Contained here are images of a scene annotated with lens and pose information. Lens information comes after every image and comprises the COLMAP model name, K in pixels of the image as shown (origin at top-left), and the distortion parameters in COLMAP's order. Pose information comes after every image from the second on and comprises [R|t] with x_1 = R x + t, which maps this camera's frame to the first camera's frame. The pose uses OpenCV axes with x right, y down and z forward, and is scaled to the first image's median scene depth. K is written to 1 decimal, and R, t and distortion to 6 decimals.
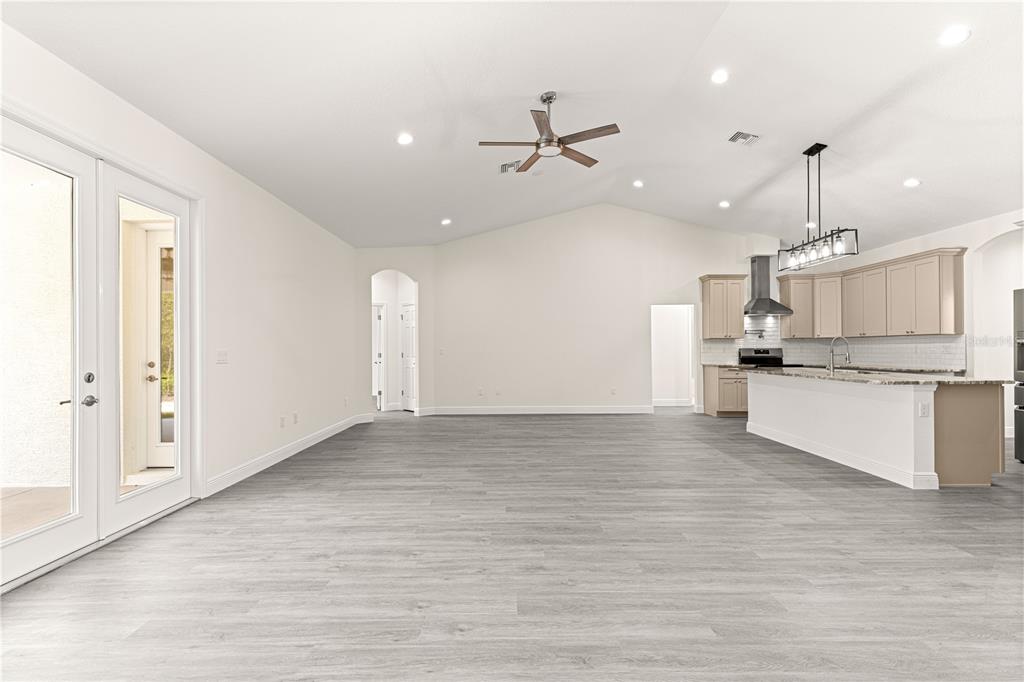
lens RADIAL K [[459.2, 0, 517.3], [0, 459.2, 345.2], [0, 0, 1]] dist [0.010794, -0.002462]
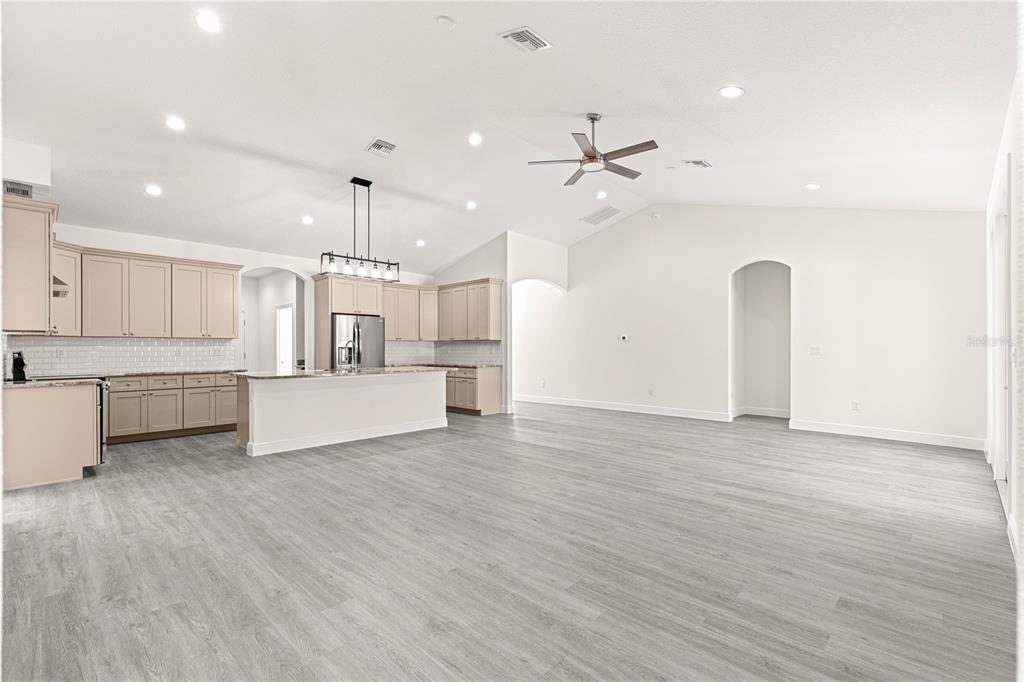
lens RADIAL K [[459.2, 0, 512.9], [0, 459.2, 346.8], [0, 0, 1]] dist [0.010794, -0.002462]
pose [[-0.706543, 0.009909, 0.707601, -0.468655], [-0.000967, 0.999888, -0.014968, 0.015751], [-0.707670, -0.011260, -0.706454, 1.586380]]
